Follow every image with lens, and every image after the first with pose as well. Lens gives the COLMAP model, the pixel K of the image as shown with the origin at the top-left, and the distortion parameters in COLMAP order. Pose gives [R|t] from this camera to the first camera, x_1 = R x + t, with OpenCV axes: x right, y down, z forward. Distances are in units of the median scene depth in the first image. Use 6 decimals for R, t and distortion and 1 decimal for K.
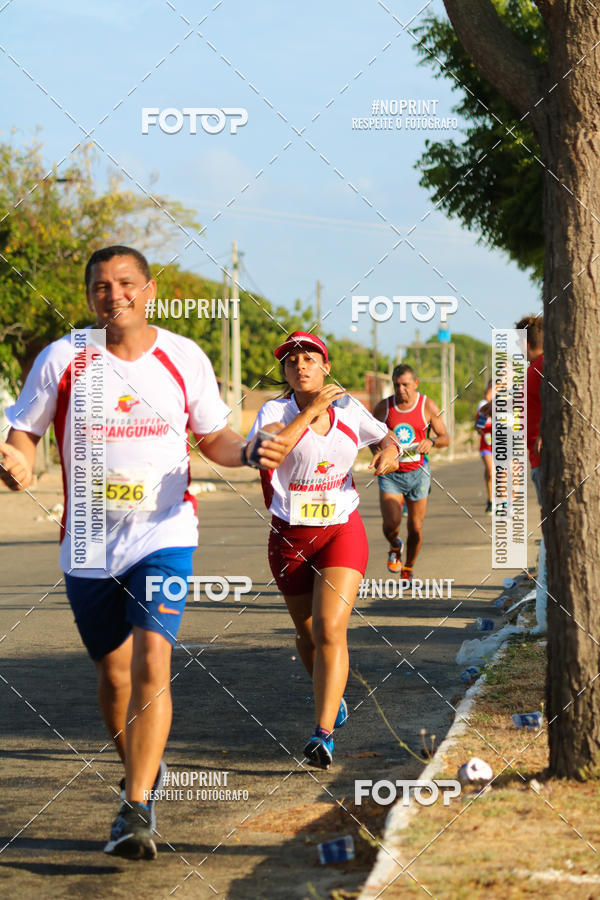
lens RADIAL K [[6617.1, 0, 337.5], [0, 6617.1, 335.6], [0, 0, 1]] dist [0.749607, 12.198540]
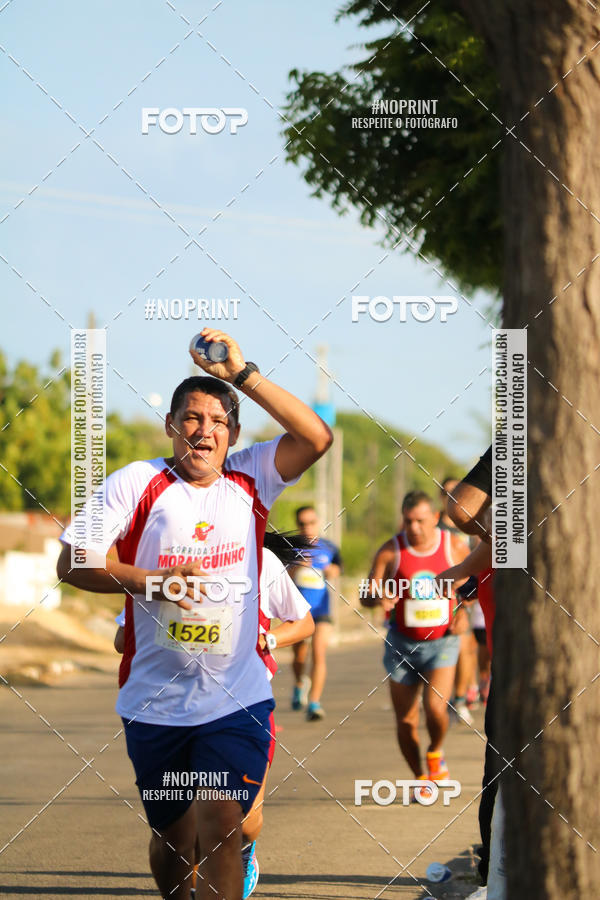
lens RADIAL K [[5731.4, 0, 363.2], [0, 5731.4, 389.1], [0, 0, 1]] dist [1.059556, -13.006259]
pose [[0.999784, 0.007101, -0.019517, 0.028948], [-0.007430, 0.999831, -0.016829, 0.005696], [0.019394, 0.016970, 0.999668, 0.527140]]
